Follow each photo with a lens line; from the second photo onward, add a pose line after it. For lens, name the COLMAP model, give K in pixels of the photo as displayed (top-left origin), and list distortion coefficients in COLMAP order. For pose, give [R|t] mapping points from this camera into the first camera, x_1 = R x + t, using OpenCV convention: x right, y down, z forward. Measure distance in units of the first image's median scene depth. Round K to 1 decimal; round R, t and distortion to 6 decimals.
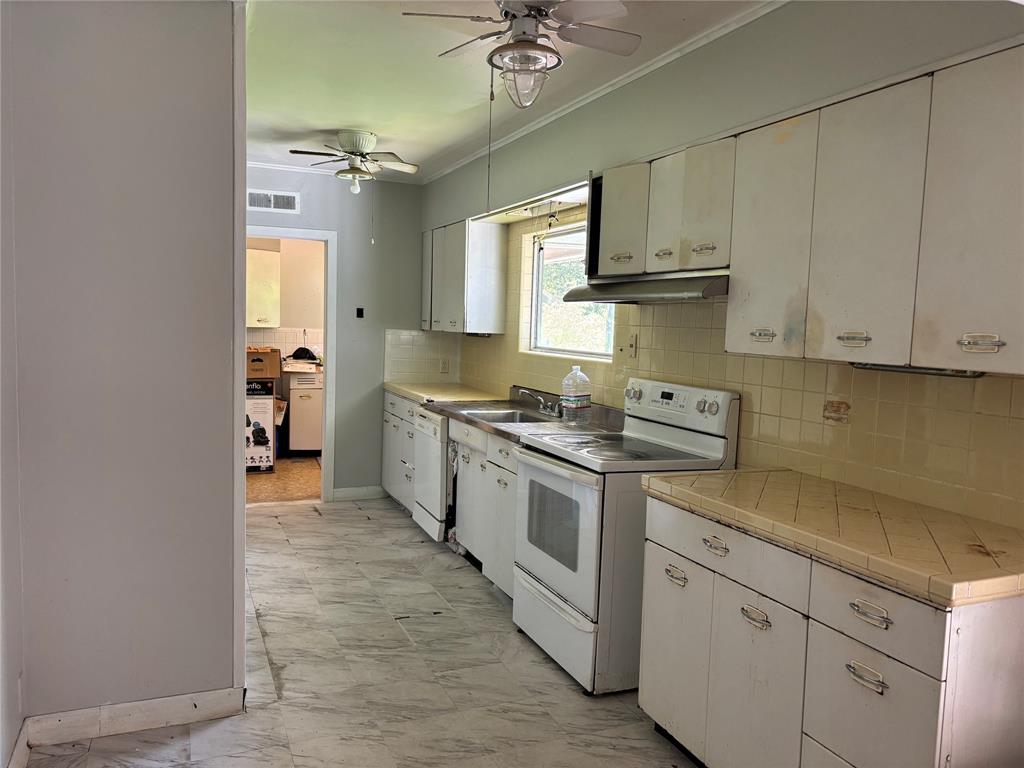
lens RADIAL K [[775.3, 0, 512.0], [0, 775.3, 384.0], [0, 0, 1]] dist [0.067168, -0.076564]
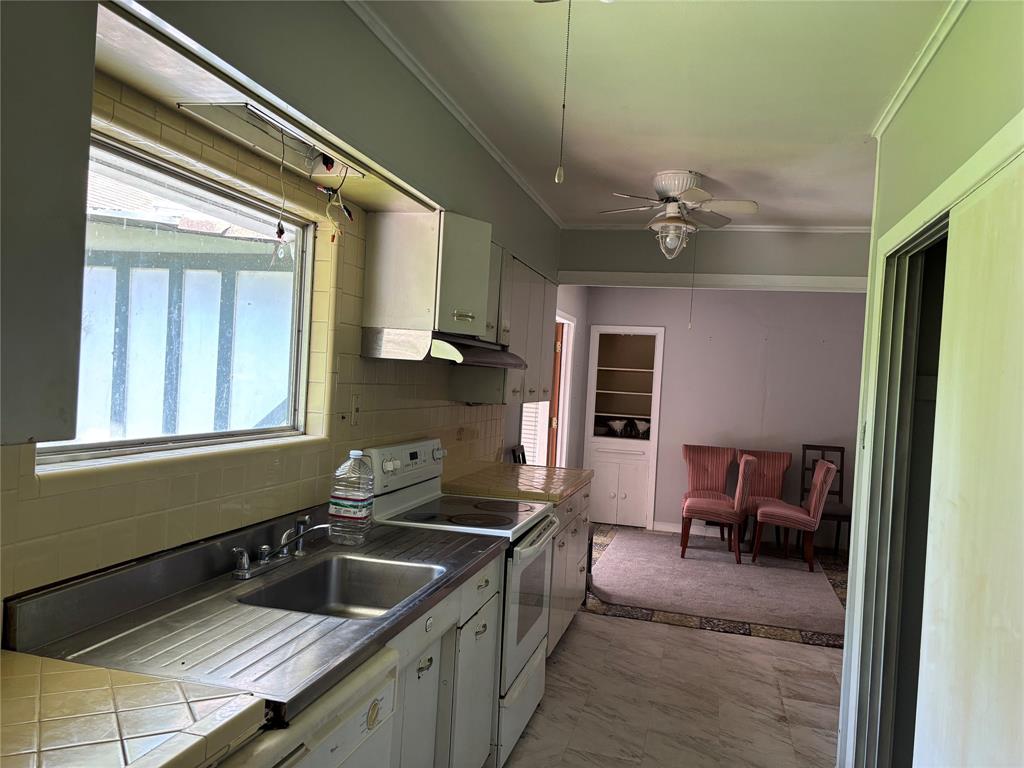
lens RADIAL K [[775.3, 0, 512.0], [0, 775.3, 384.0], [0, 0, 1]] dist [0.067168, -0.076564]
pose [[-0.783384, -0.095164, 0.614209, -0.588901], [-0.045659, 0.994350, 0.095827, -0.210786], [-0.619858, 0.047025, -0.783303, 2.035852]]
